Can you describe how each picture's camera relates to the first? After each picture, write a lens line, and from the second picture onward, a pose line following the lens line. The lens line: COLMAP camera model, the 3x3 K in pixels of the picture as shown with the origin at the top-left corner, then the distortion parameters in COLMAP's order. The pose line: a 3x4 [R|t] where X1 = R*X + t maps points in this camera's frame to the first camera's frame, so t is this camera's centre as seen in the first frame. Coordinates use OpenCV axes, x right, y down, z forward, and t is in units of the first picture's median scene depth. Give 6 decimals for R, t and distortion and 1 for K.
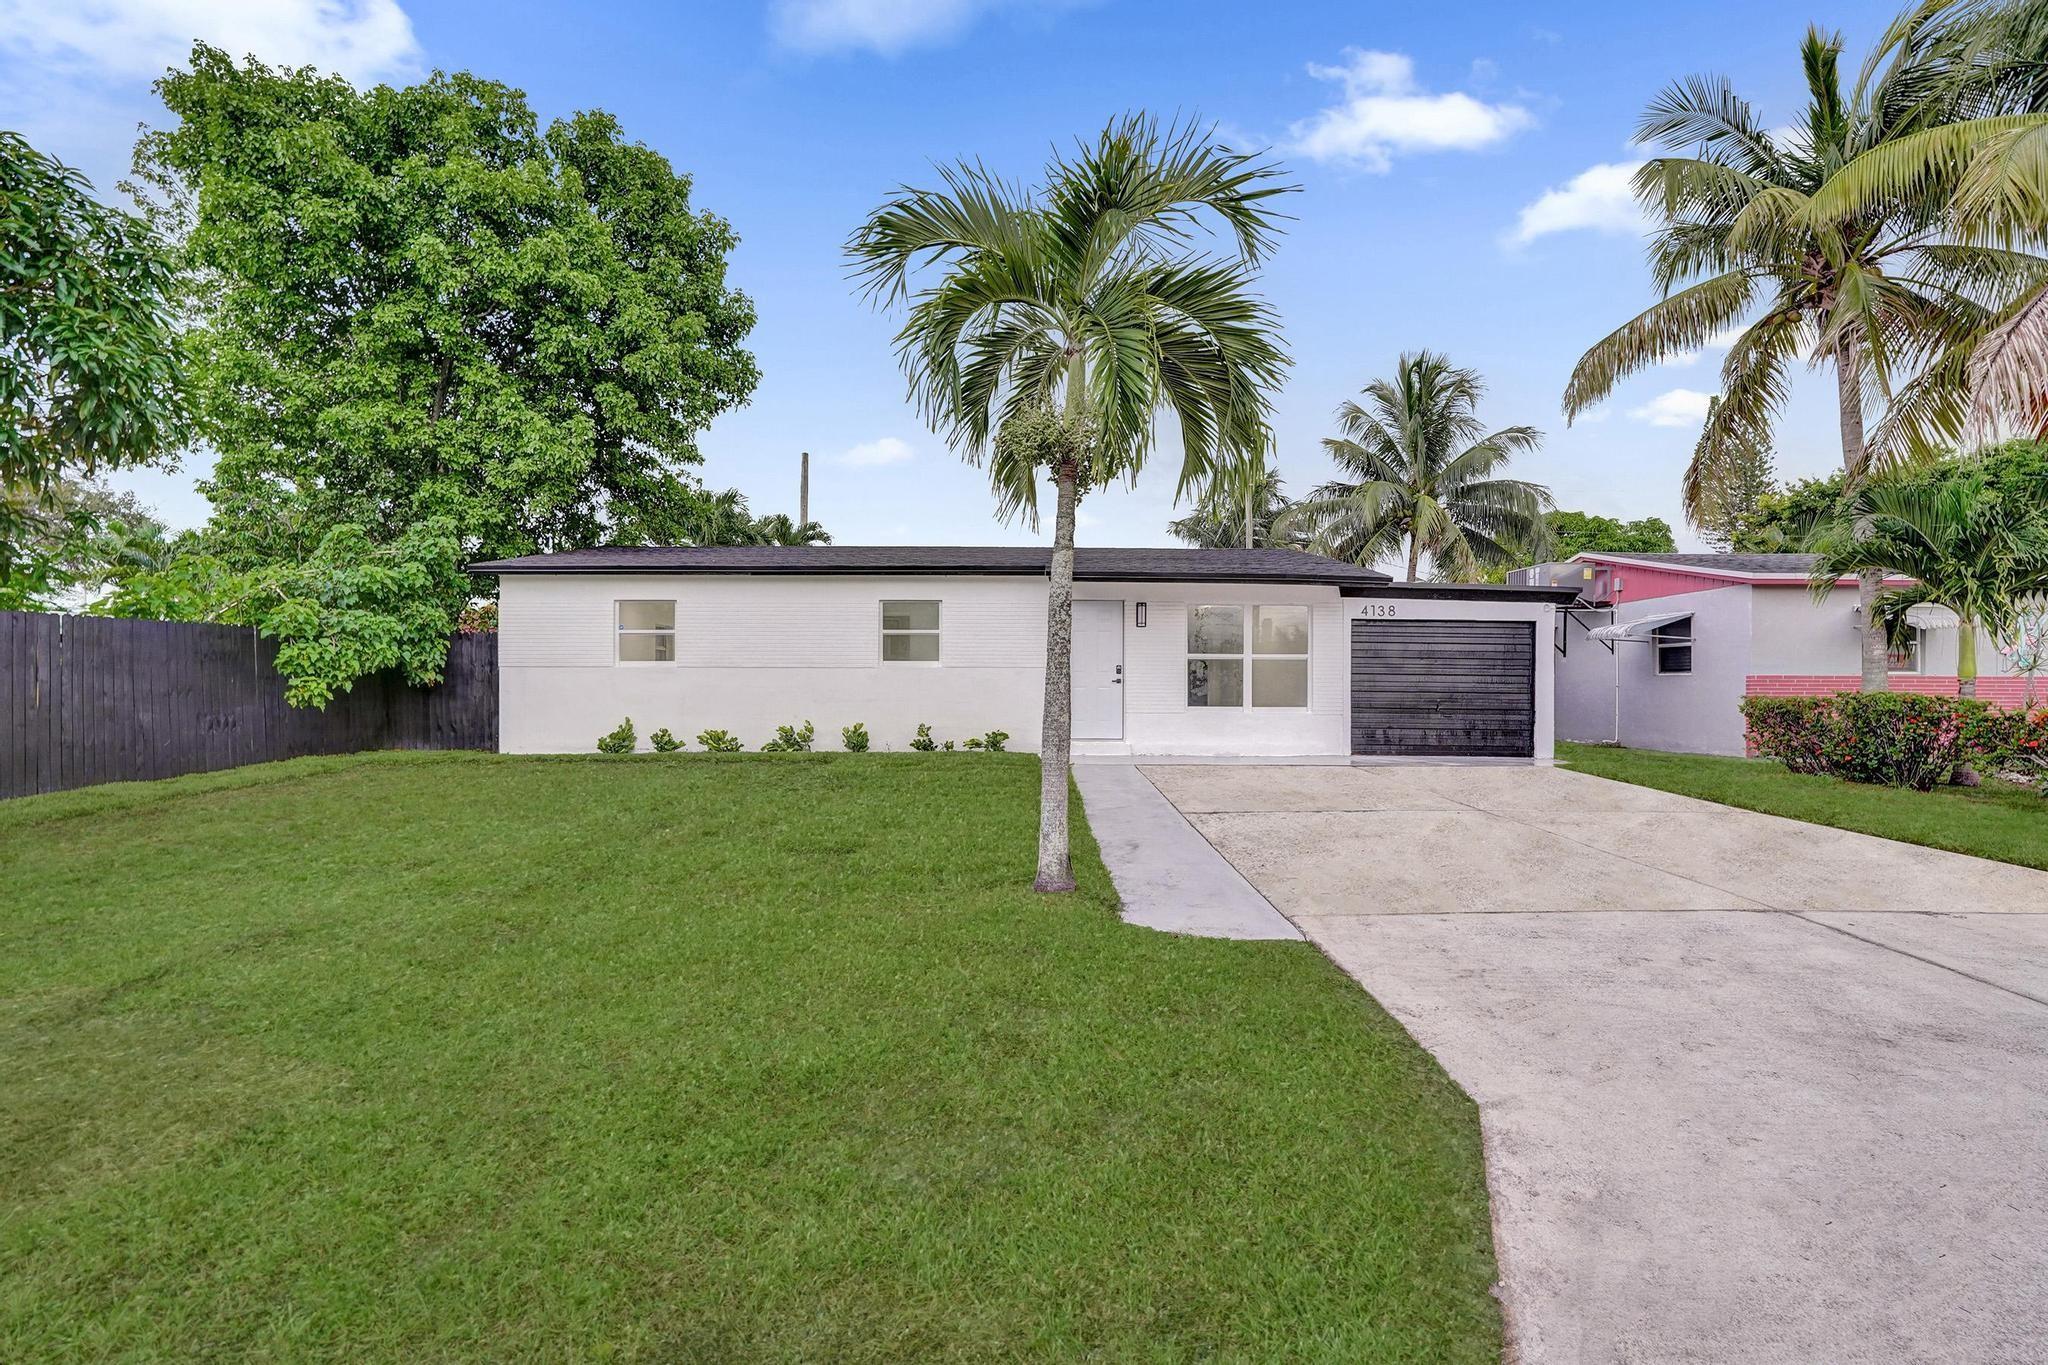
lens RADIAL K [[910.4, 0, 1024.0], [0, 910.4, 682.5], [0, 0, 1]] dist [-0.002844, 0.007207]
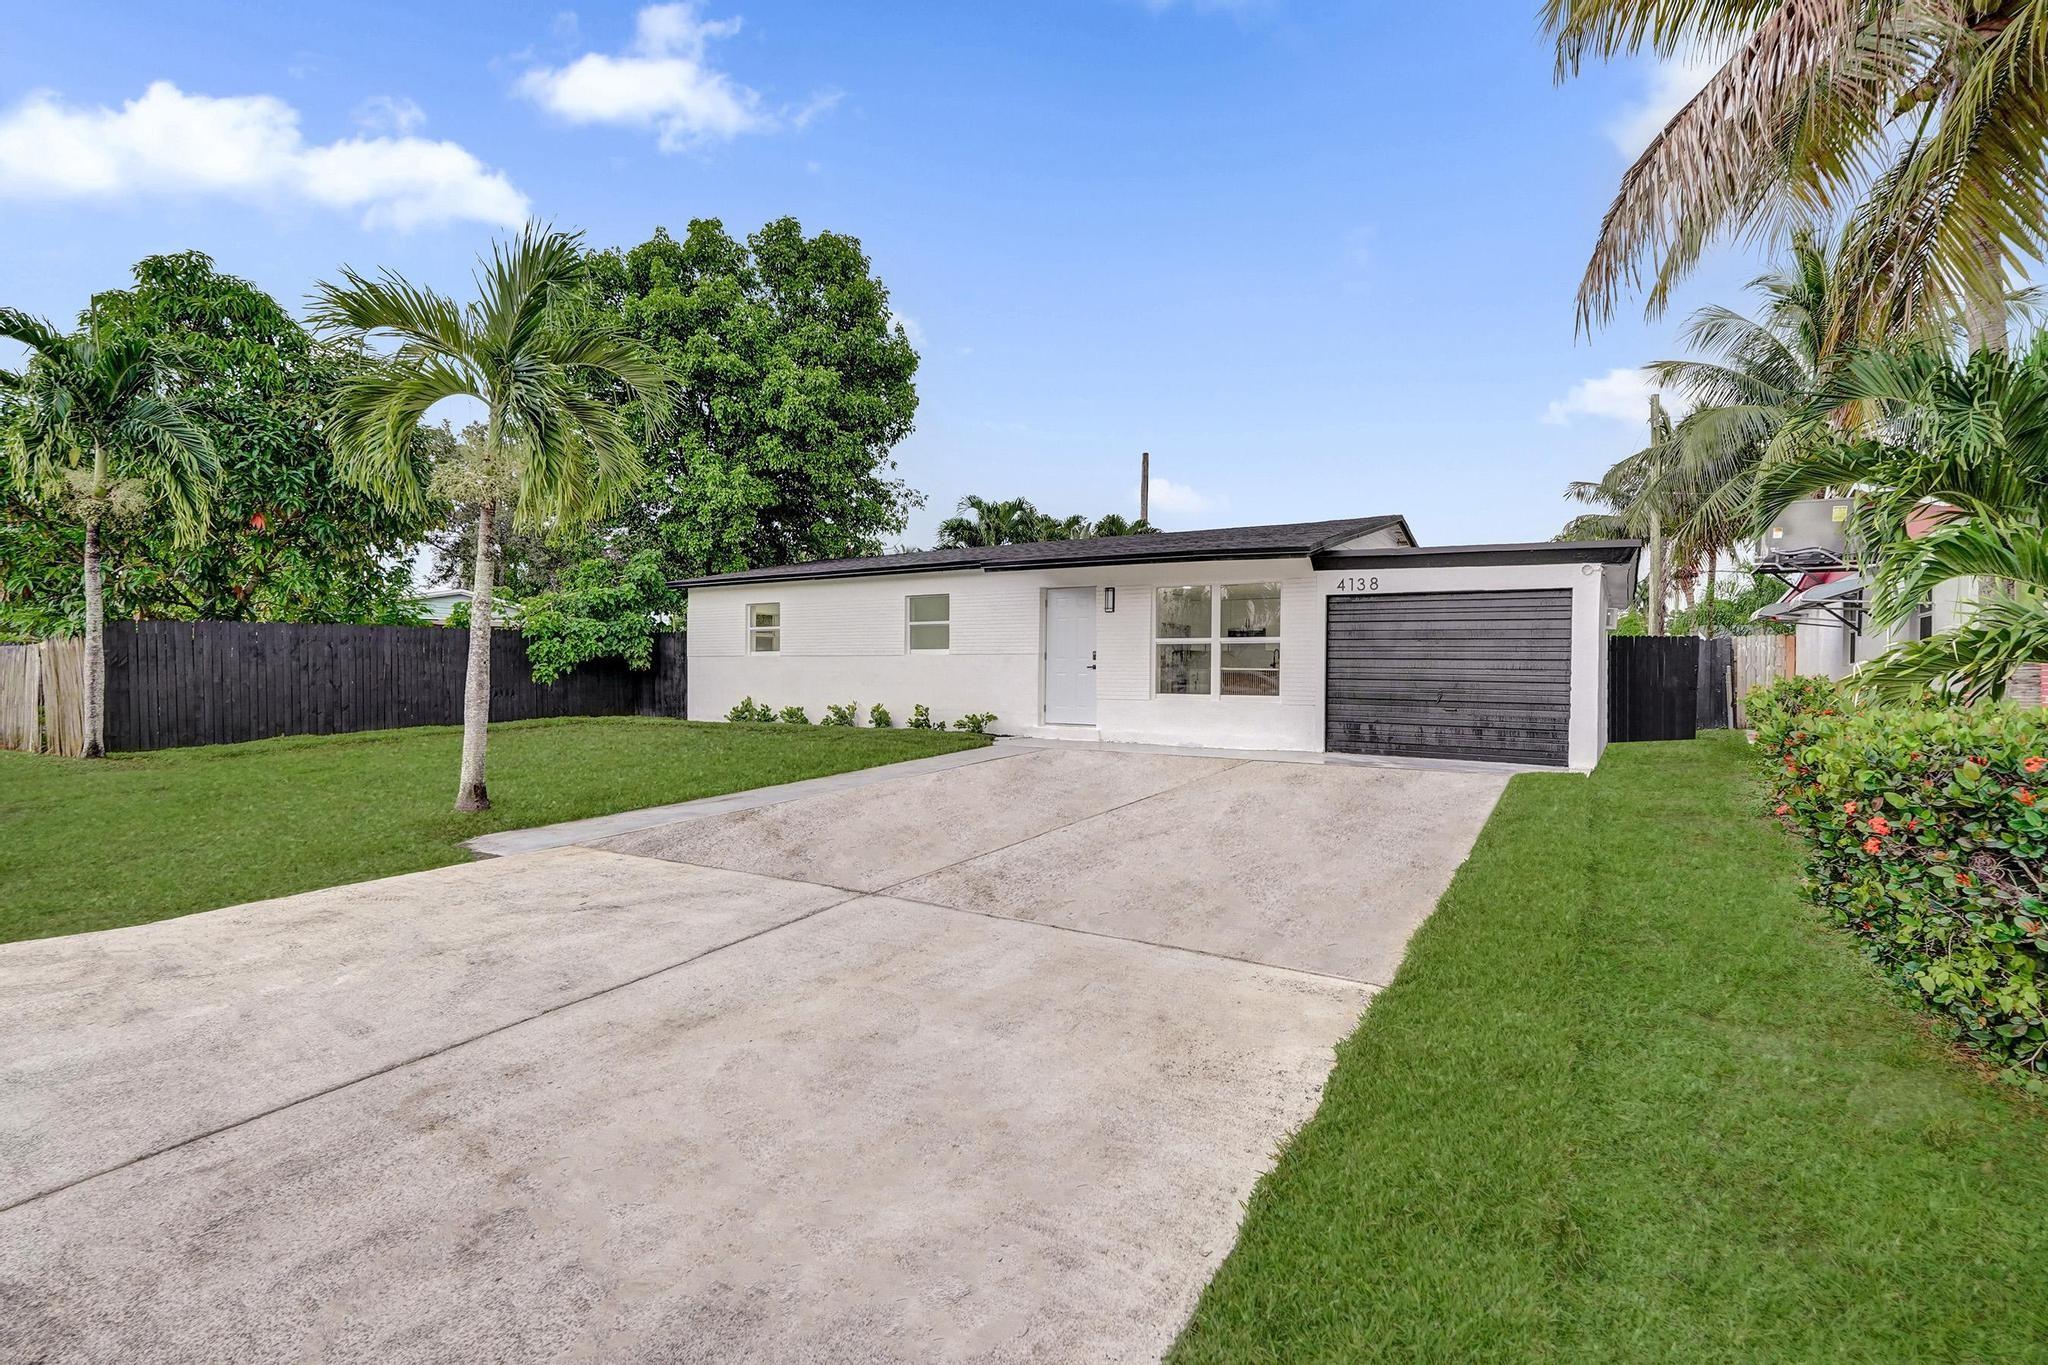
lens RADIAL K [[917.6, 0, 1020.5], [0, 917.6, 675.7], [0, 0, 1]] dist [-0.002880, 0.008163]
pose [[0.855048, 0.004845, -0.518527, 0.561826], [-0.005768, 0.999983, -0.000168, 0.008743], [0.518517, 0.003134, 0.855061, 0.098999]]
